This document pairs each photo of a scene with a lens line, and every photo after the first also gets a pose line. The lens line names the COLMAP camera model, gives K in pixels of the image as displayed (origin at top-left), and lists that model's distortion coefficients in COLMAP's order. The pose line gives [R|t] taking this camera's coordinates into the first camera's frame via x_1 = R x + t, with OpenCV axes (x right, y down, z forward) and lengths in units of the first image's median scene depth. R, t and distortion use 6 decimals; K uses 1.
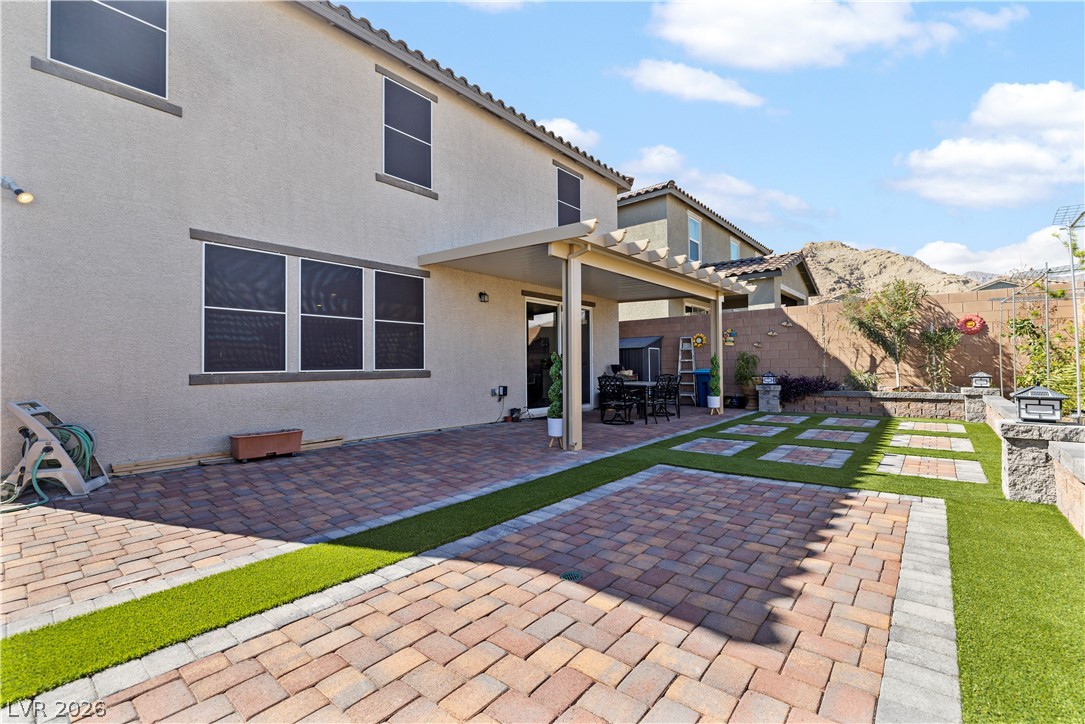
lens RADIAL K [[464.4, 0, 536.7], [0, 464.4, 349.1], [0, 0, 1]] dist [0.003014, 0.000173]
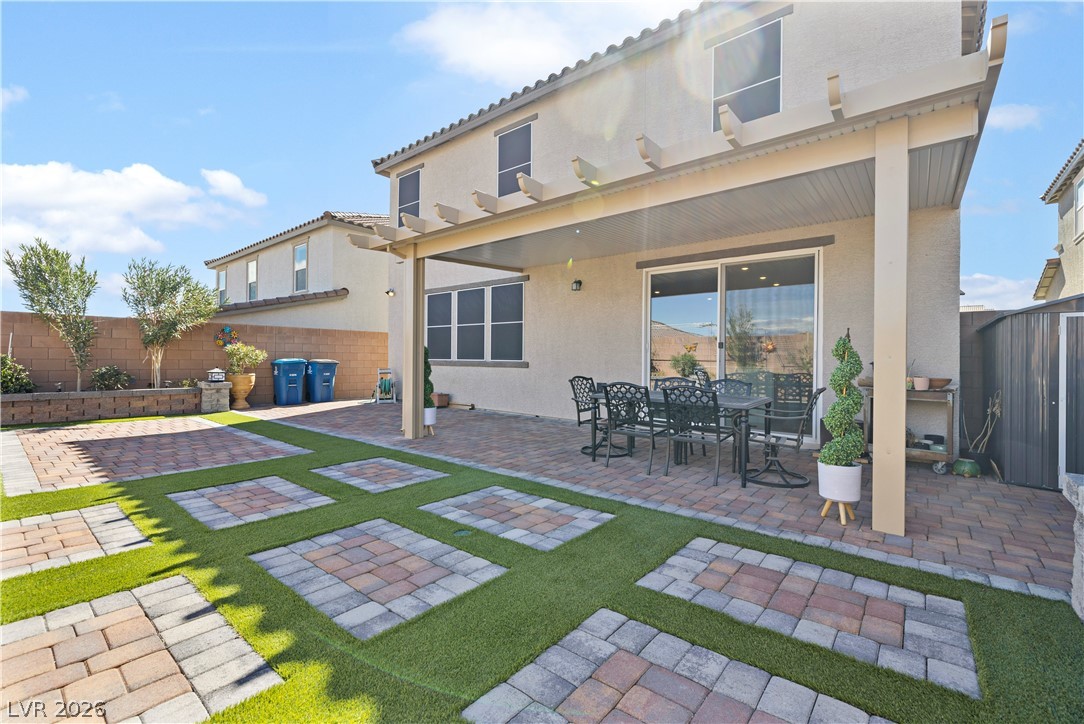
lens RADIAL K [[455.4, 0, 542.1], [0, 455.4, 358.4], [0, 0, 1]] dist [0.000185, -0.000372]
pose [[0.020661, 0.000248, -0.999787, 0.952771], [0.015993, 0.999872, 0.000578, 0.039751], [0.999659, -0.016001, 0.020655, 1.085046]]
